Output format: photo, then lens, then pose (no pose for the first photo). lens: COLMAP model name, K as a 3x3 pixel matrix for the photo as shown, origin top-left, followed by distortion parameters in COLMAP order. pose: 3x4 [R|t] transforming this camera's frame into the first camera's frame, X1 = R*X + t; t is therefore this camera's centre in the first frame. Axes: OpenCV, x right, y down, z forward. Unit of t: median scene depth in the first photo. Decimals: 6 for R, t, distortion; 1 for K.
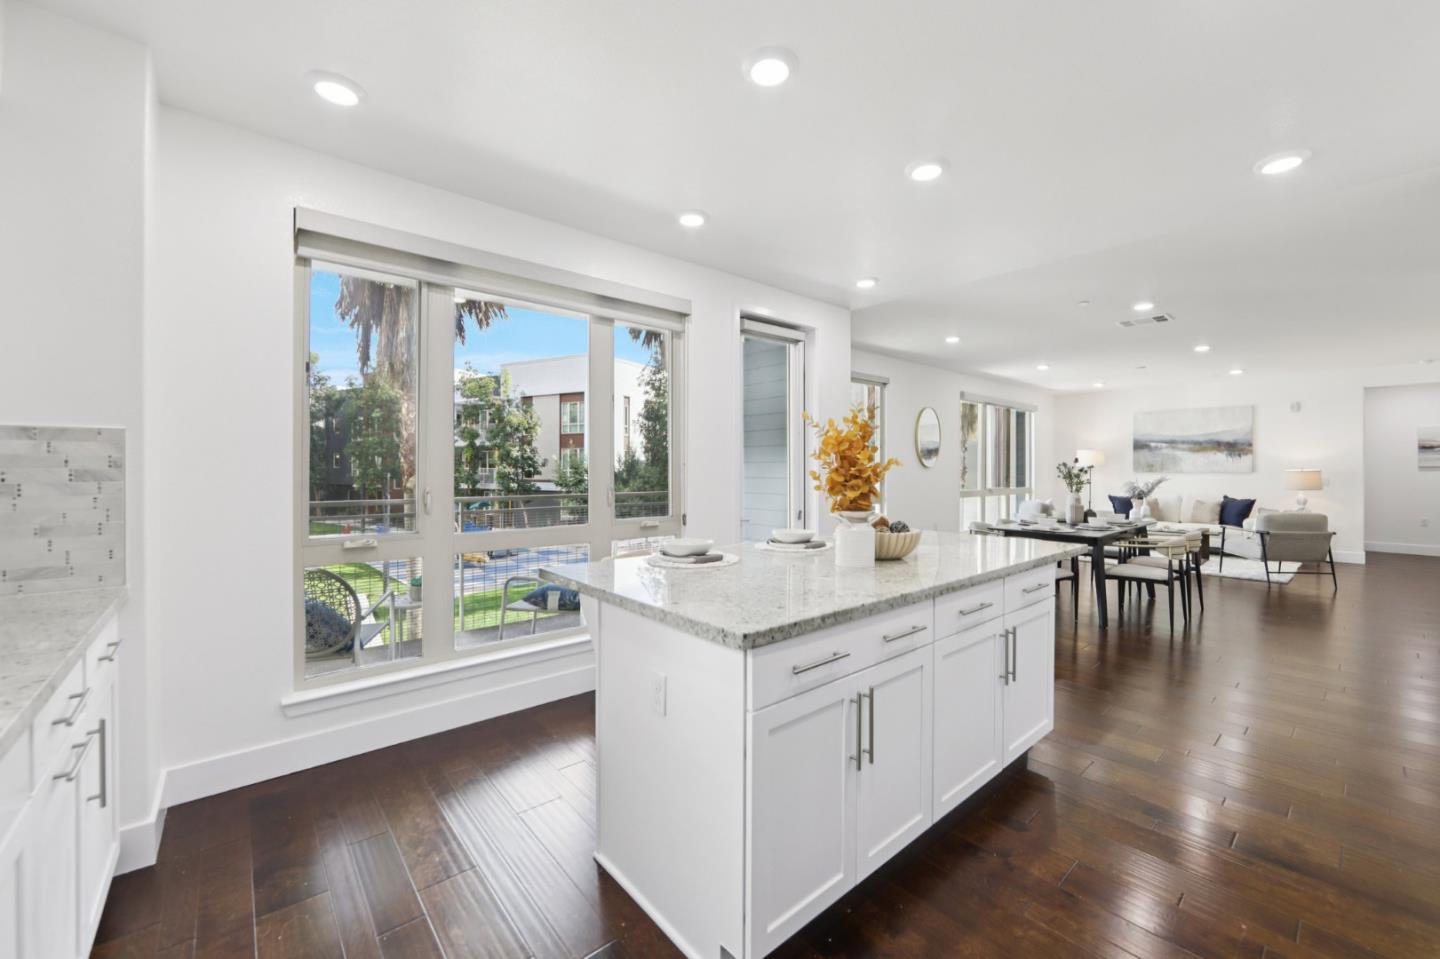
lens RADIAL K [[576.5, 0, 726.0], [0, 576.5, 467.0], [0, 0, 1]] dist [-0.014678, 0.003203]
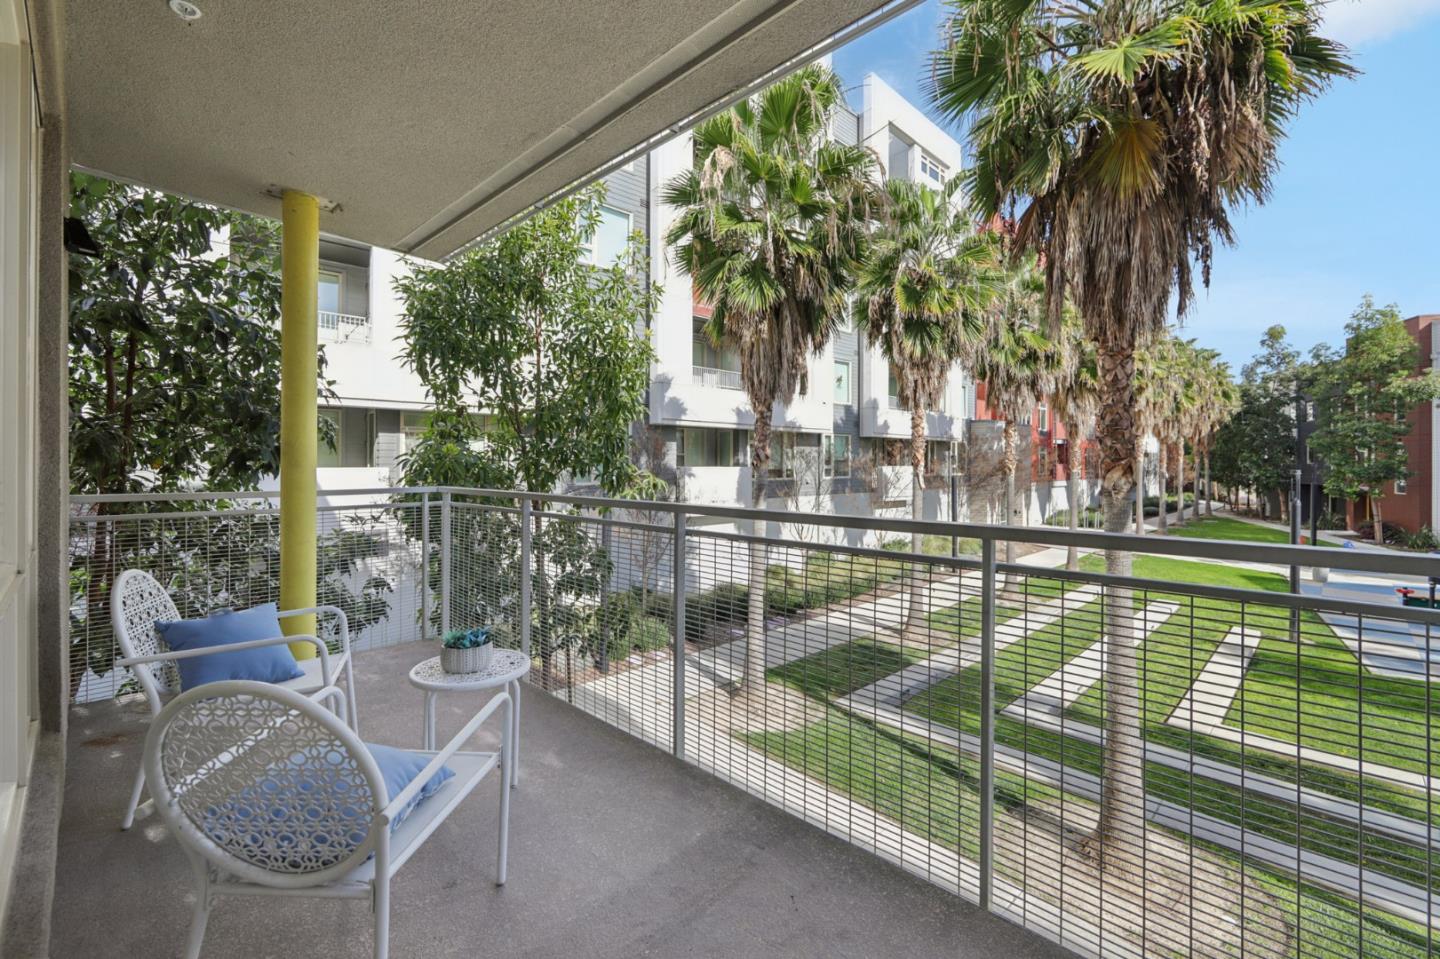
lens RADIAL K [[576.5, 0, 728.7], [0, 576.5, 464.3], [0, 0, 1]] dist [-0.014678, 0.003203]
pose [[0.127537, 0.000318, -0.991834, 0.041338], [0.000300, 1.000000, 0.000359, 0.009706], [0.991834, -0.000343, 0.127537, 0.495248]]
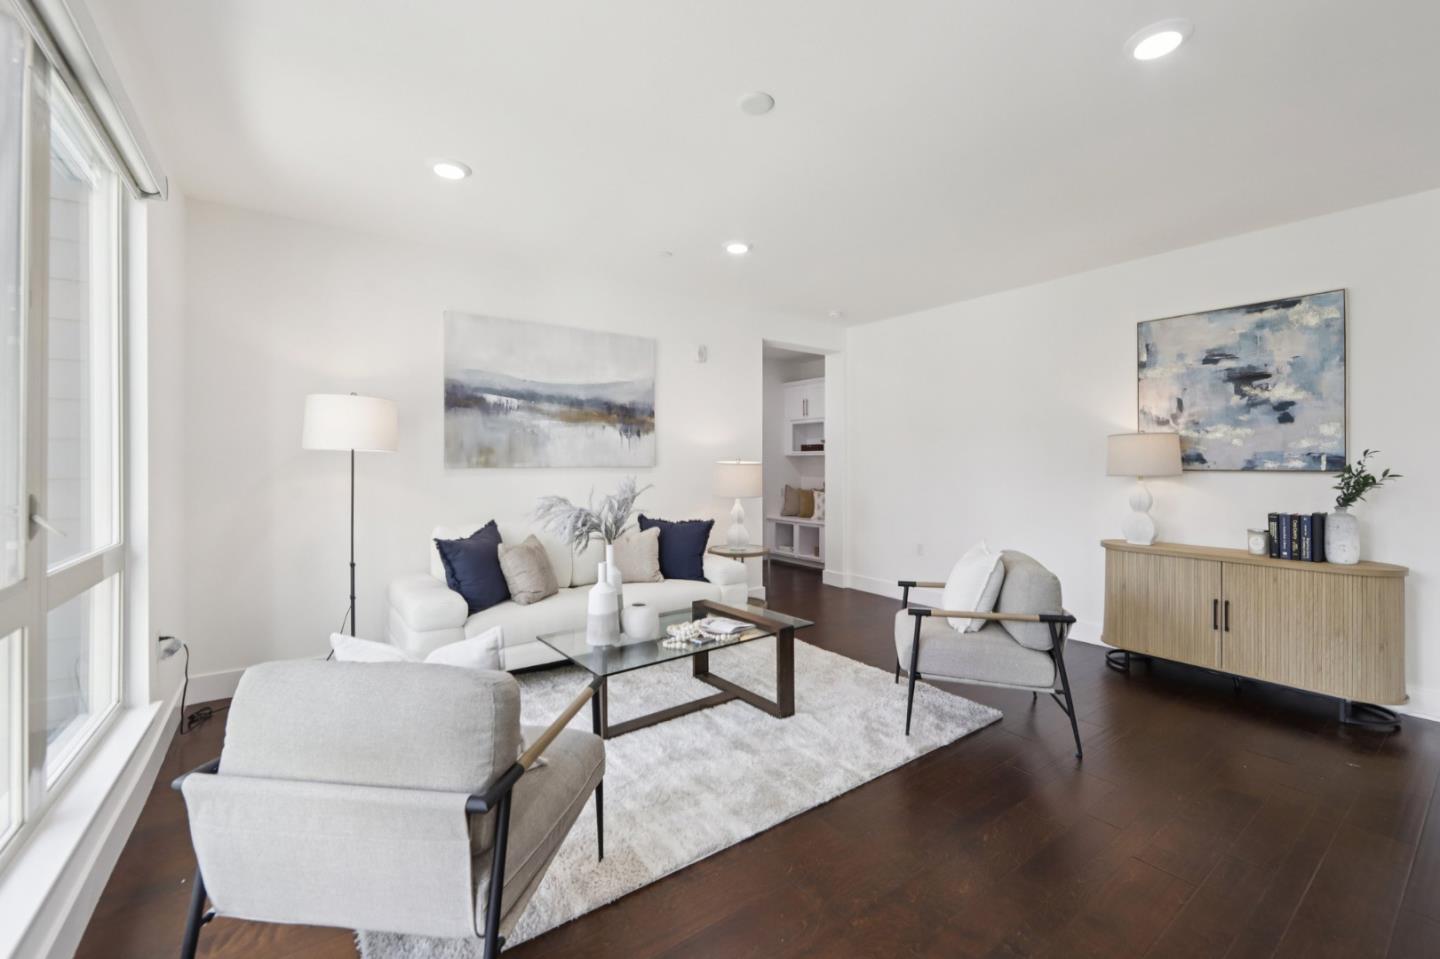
lens RADIAL K [[576.5, 0, 718.4], [0, 576.5, 473.6], [0, 0, 1]] dist [-0.014678, 0.003203]
pose [[0.079923, -0.017633, 0.996645, 0.352815], [-0.006319, 0.999814, 0.018196, 0.005546], [-0.996781, -0.007752, 0.079797, 0.805669]]
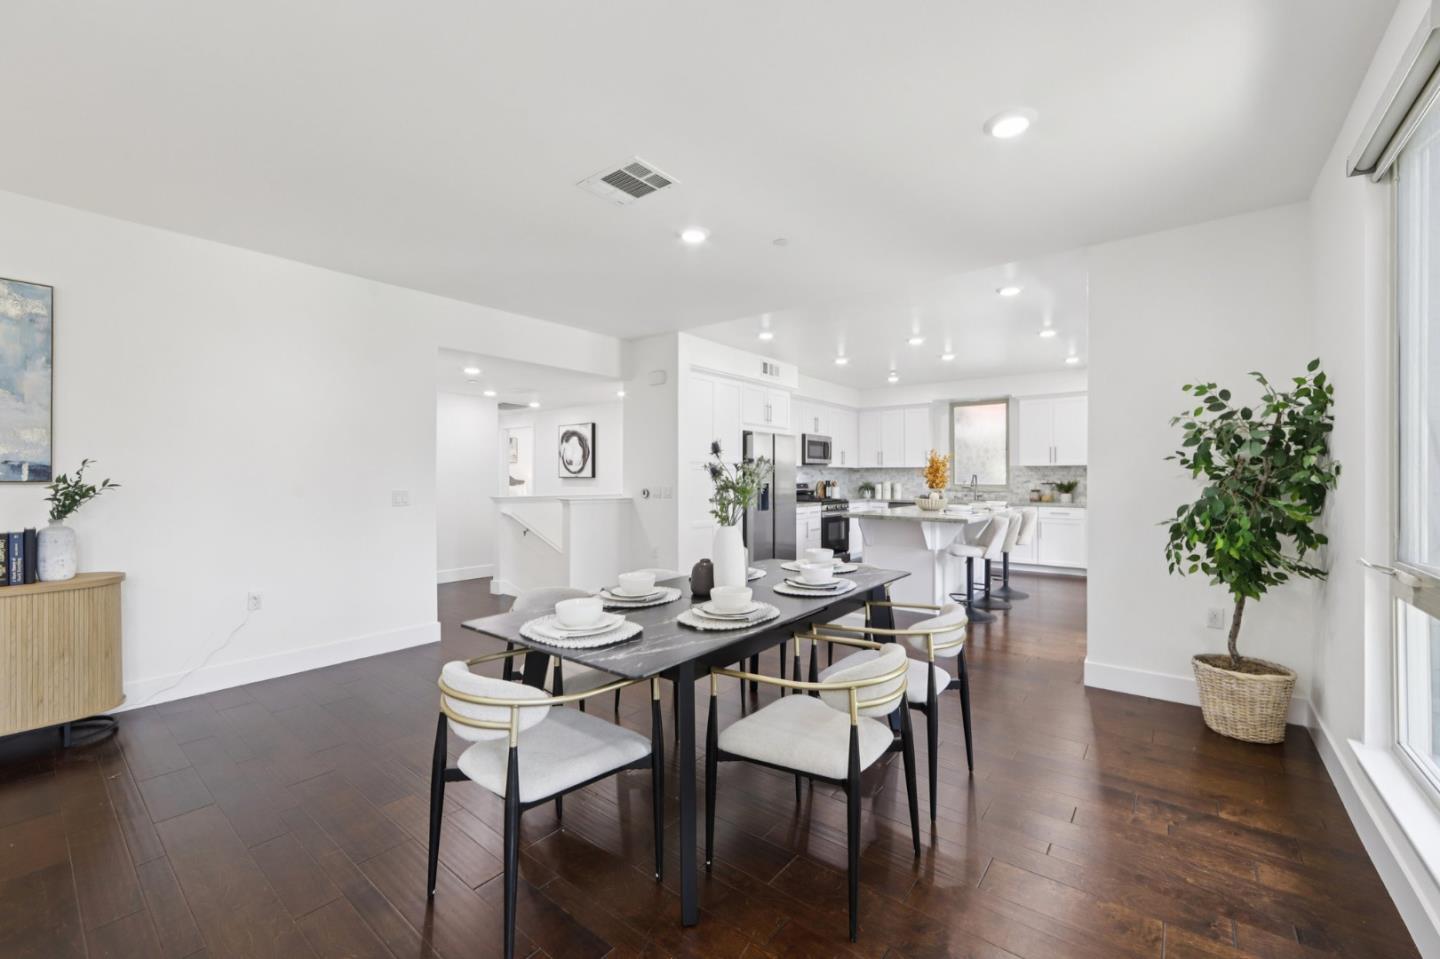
lens RADIAL K [[576.5, 0, 737.9], [0, 576.5, 479.5], [0, 0, 1]] dist [-0.014678, 0.003203]
pose [[-0.980237, -0.000271, -0.197828, 0.405576], [-0.000823, 0.999996, 0.002710, 0.005615], [0.197826, 0.002820, -0.980233, 0.843391]]
